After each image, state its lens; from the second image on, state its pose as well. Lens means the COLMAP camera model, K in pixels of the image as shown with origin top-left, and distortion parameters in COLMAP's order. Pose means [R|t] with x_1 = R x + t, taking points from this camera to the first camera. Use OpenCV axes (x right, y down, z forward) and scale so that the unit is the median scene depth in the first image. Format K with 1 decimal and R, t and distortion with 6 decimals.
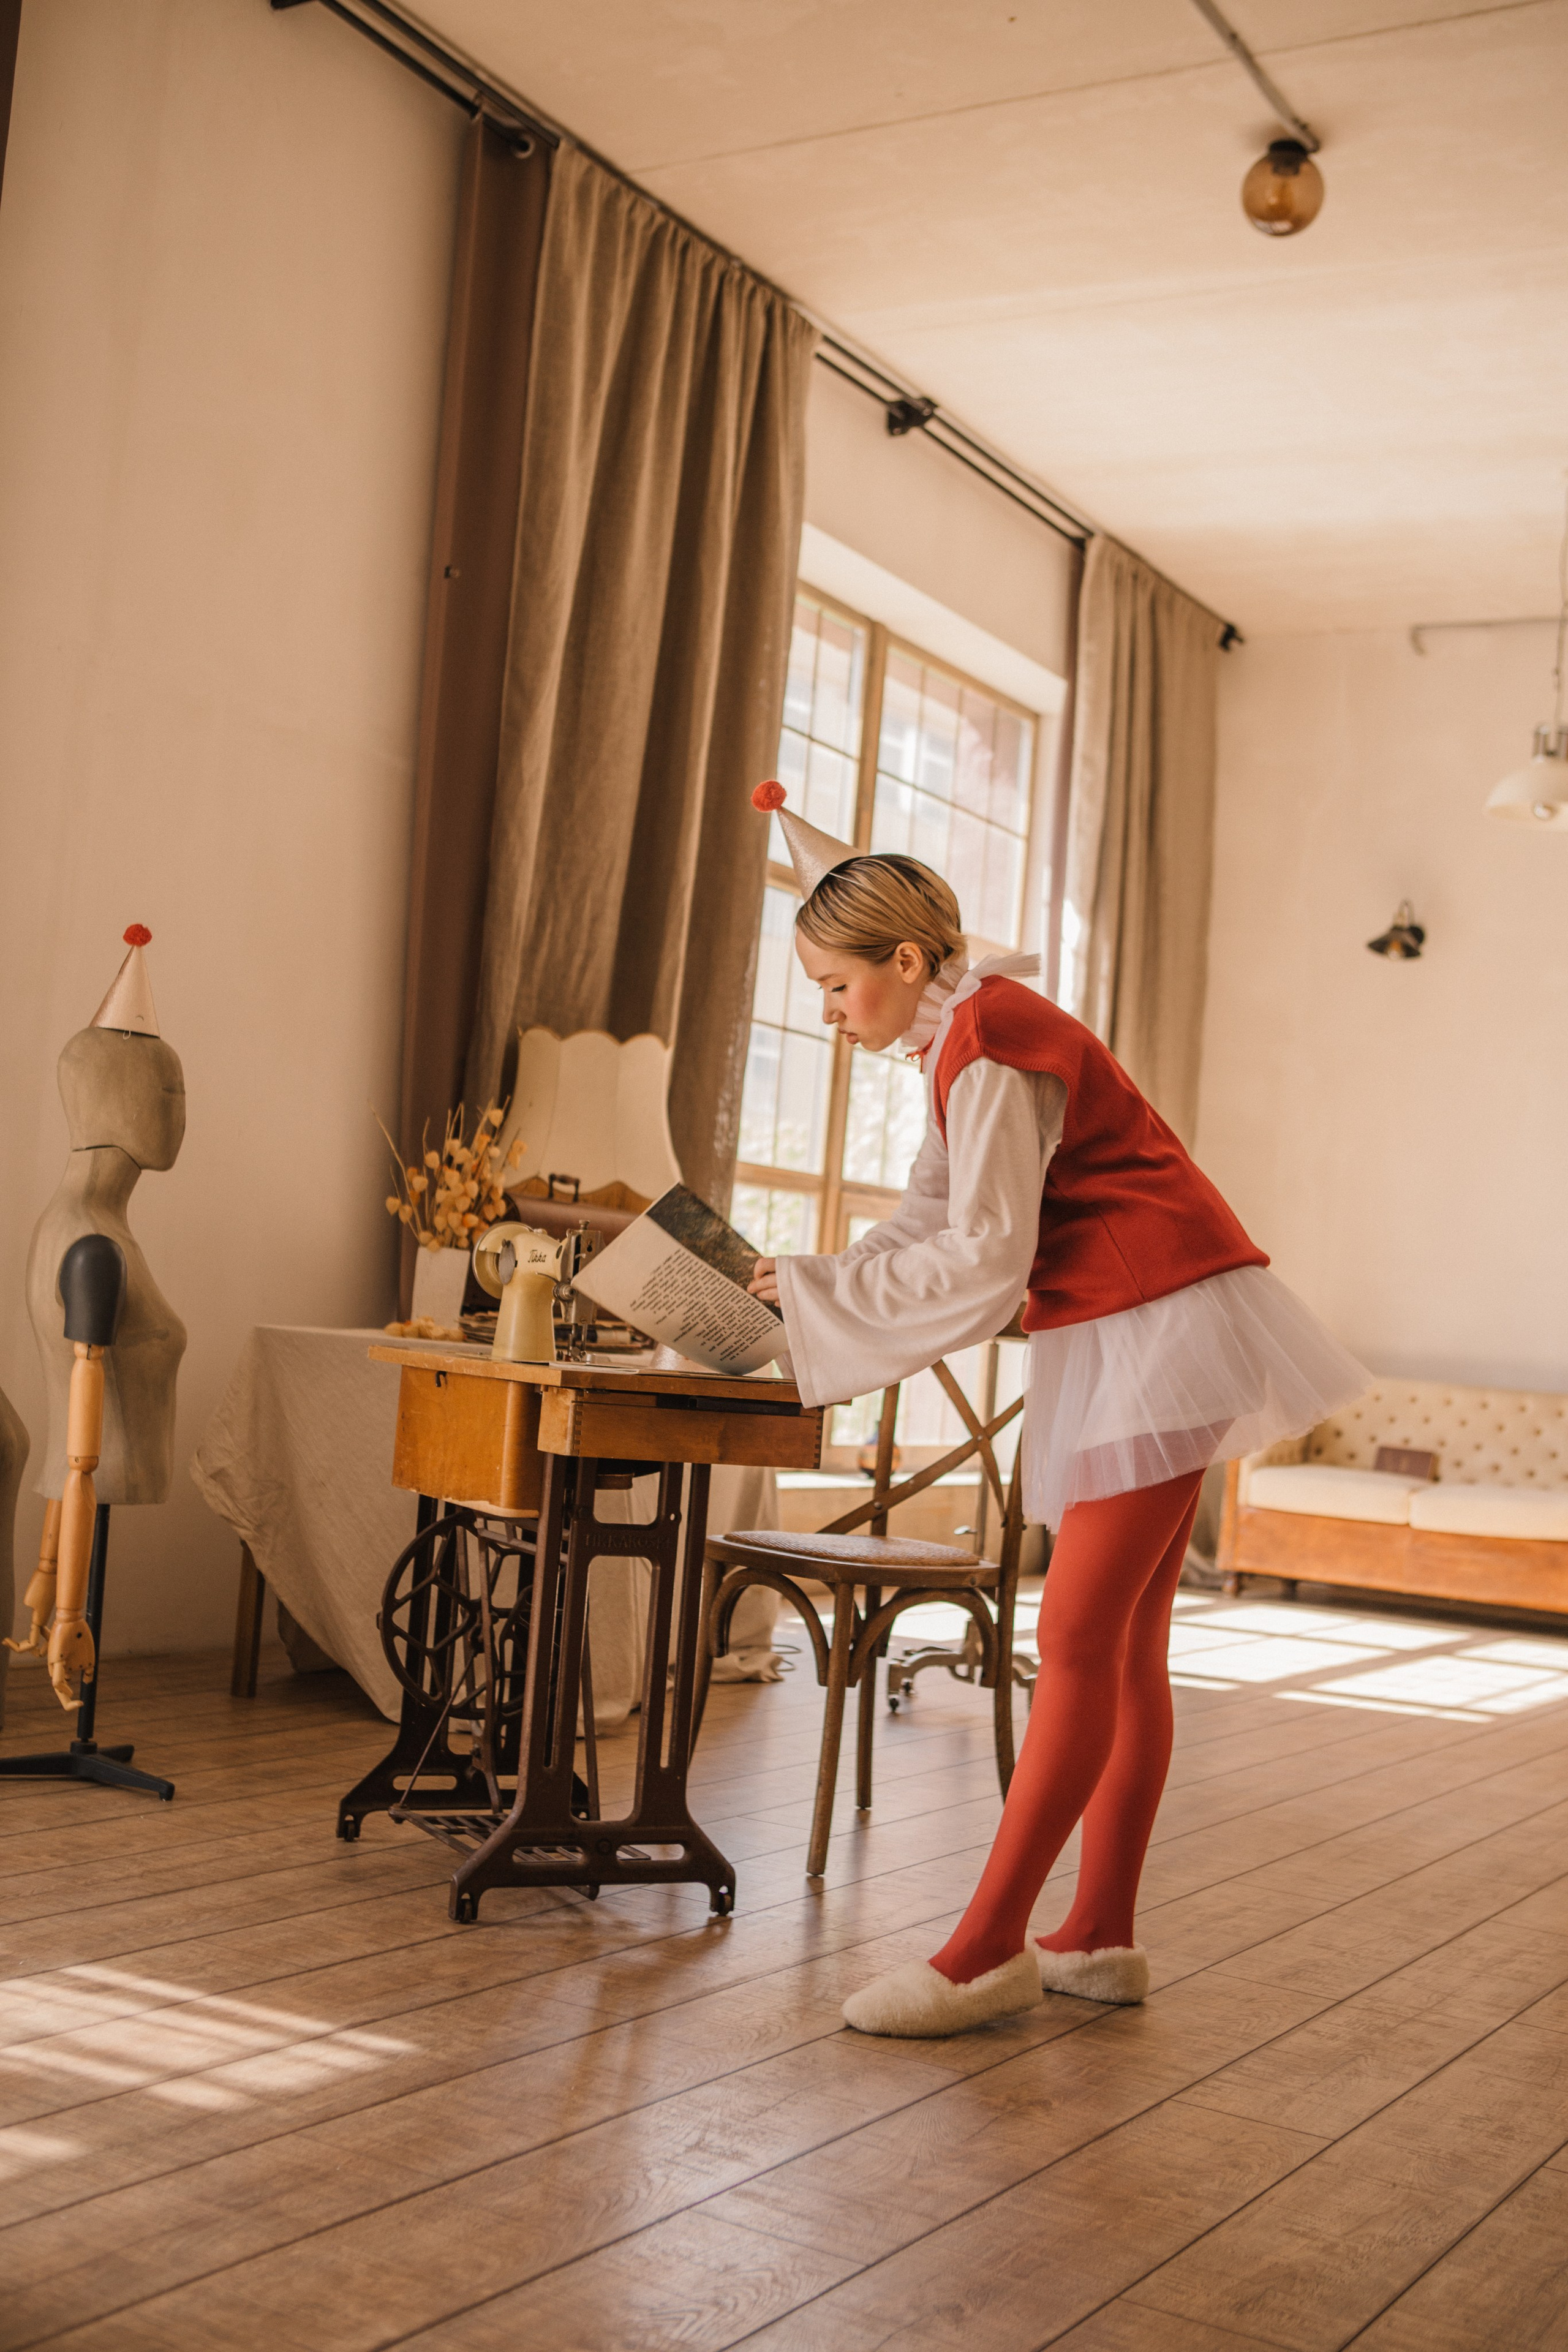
lens RADIAL K [[2684.8, 0, 784.0], [0, 2684.8, 1176.0], [0, 0, 1]] dist [0.008529, 0.011084]
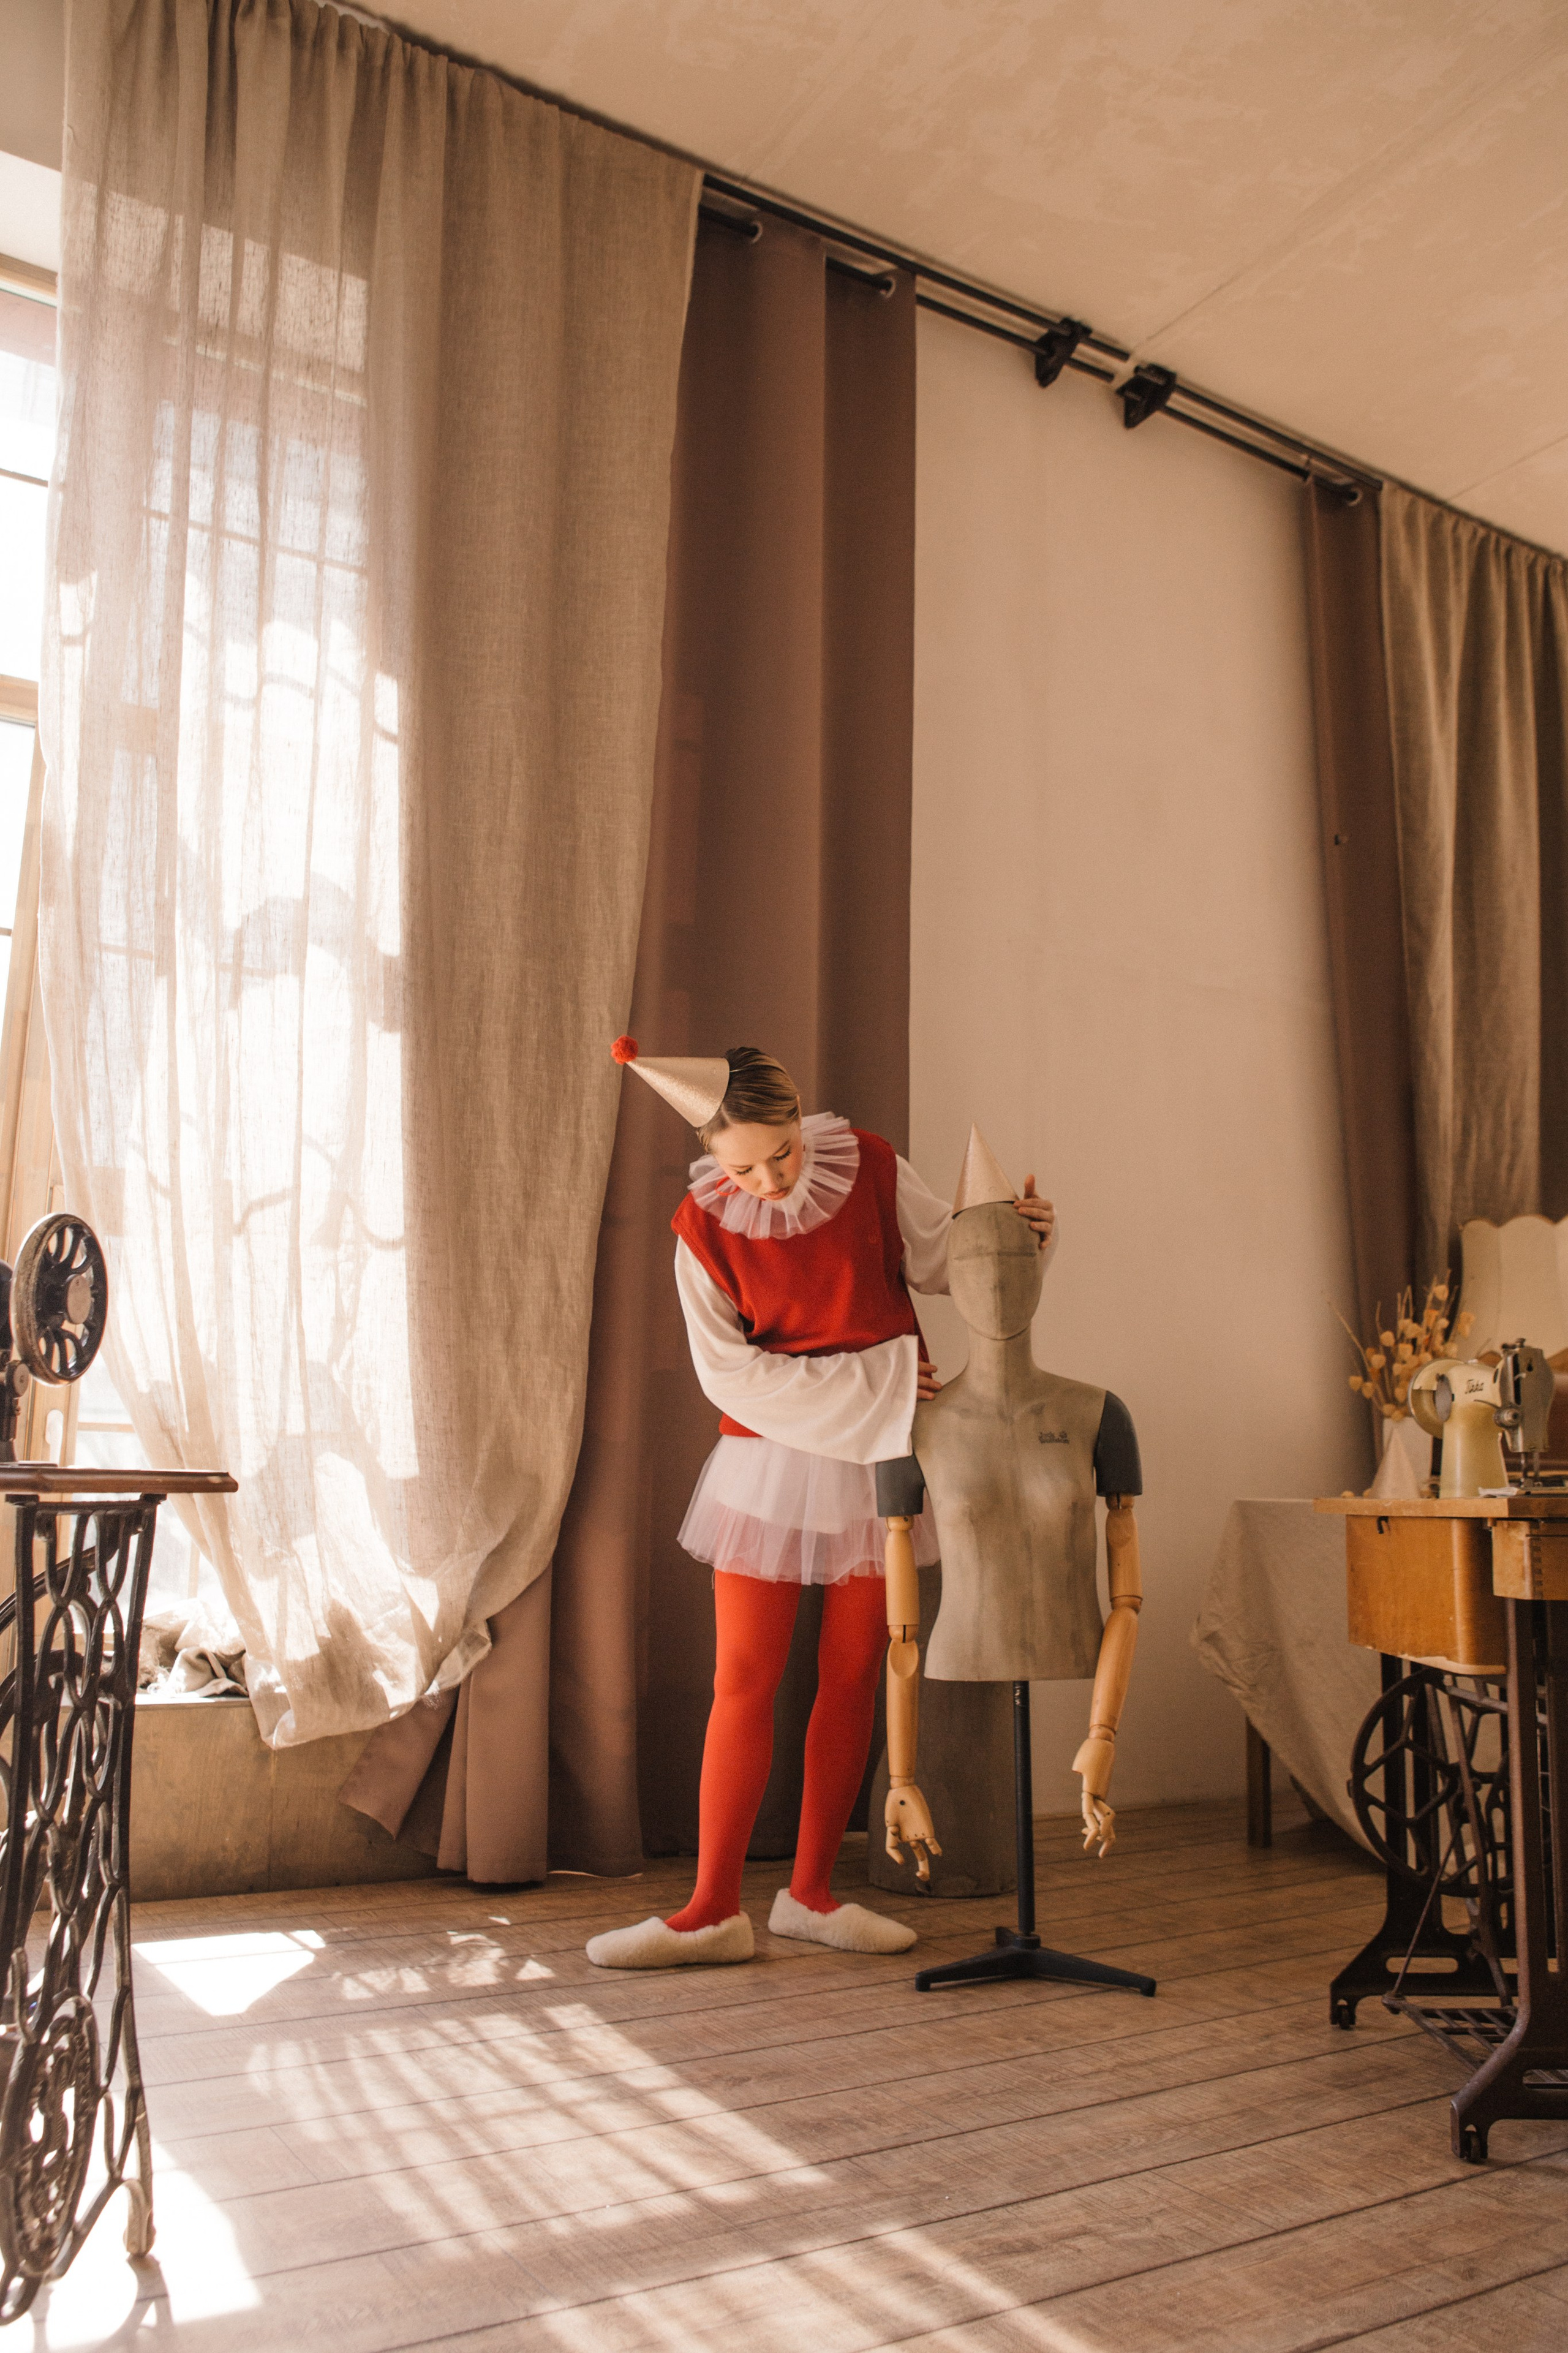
lens RADIAL K [[1824.9, 0, 784.0], [0, 1824.9, 1176.5], [0, 0, 1]] dist [-0.099539, 0.074688]
pose [[0.883555, -0.144992, -0.445318, -0.014793], [0.081094, 0.983871, -0.159442, 0.037758], [0.461253, 0.104763, 0.881062, 0.326377]]
